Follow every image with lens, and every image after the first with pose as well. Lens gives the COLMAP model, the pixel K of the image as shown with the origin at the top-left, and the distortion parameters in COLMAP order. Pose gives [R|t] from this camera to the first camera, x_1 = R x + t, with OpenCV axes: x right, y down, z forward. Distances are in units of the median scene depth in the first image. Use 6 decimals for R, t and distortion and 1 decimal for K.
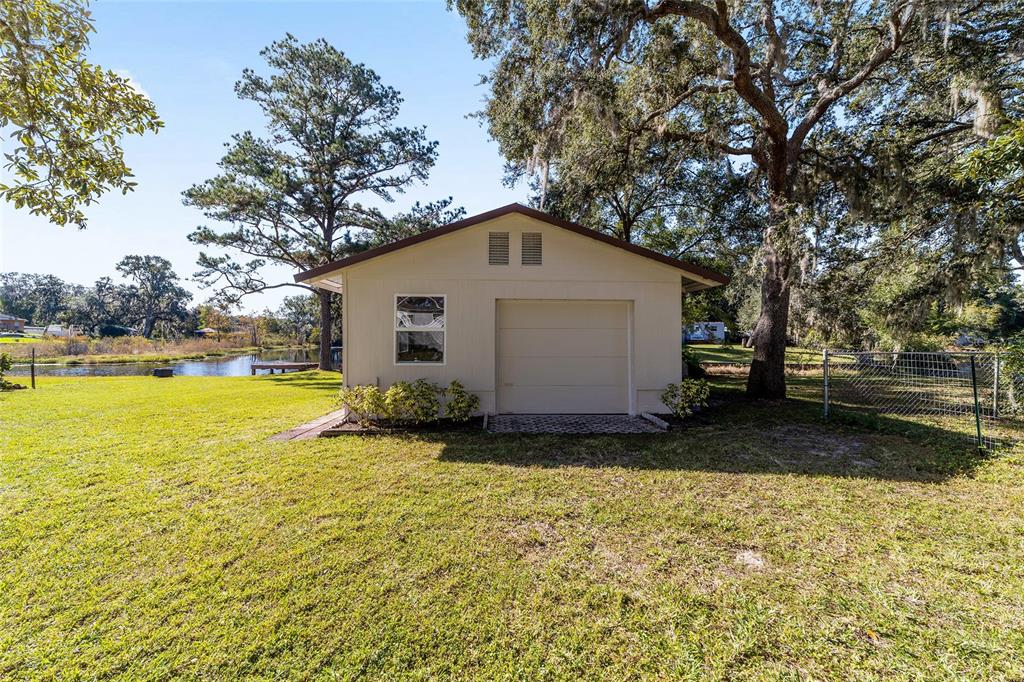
lens RADIAL K [[397.8, 0, 507.2], [0, 397.8, 338.7], [0, 0, 1]] dist [-0.016585, 0.011090]
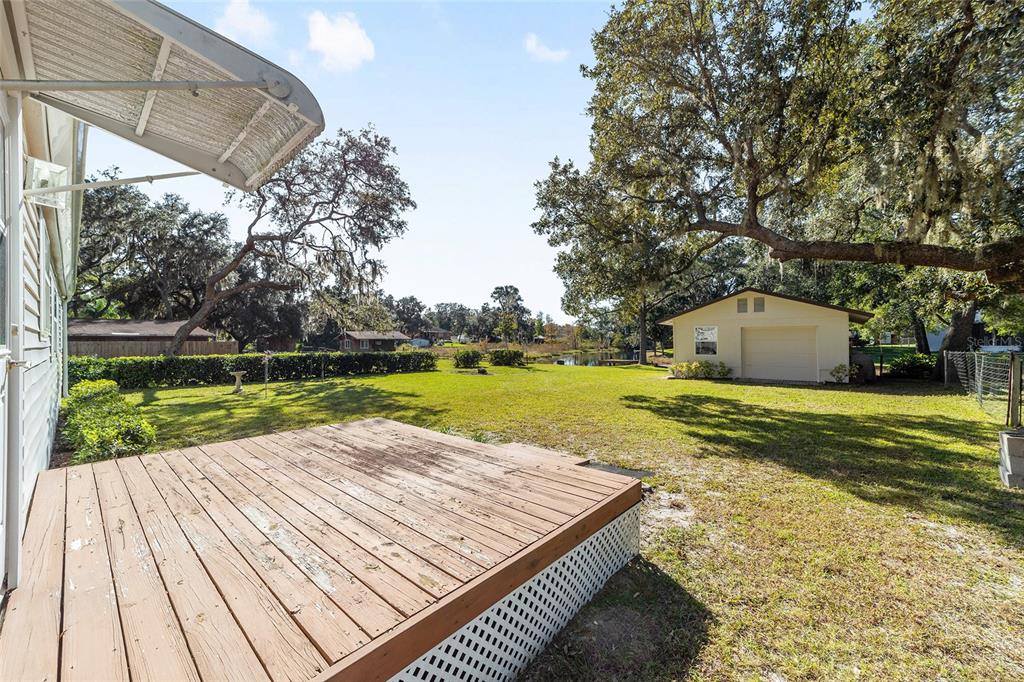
lens RADIAL K [[397.8, 0, 507.2], [0, 397.8, 338.7], [0, 0, 1]] dist [-0.016585, 0.011090]
pose [[0.762633, -0.008379, -0.646777, 0.026272], [0.000667, 0.999926, -0.012168, -0.000474], [0.646831, 0.008848, 0.762582, -0.101816]]
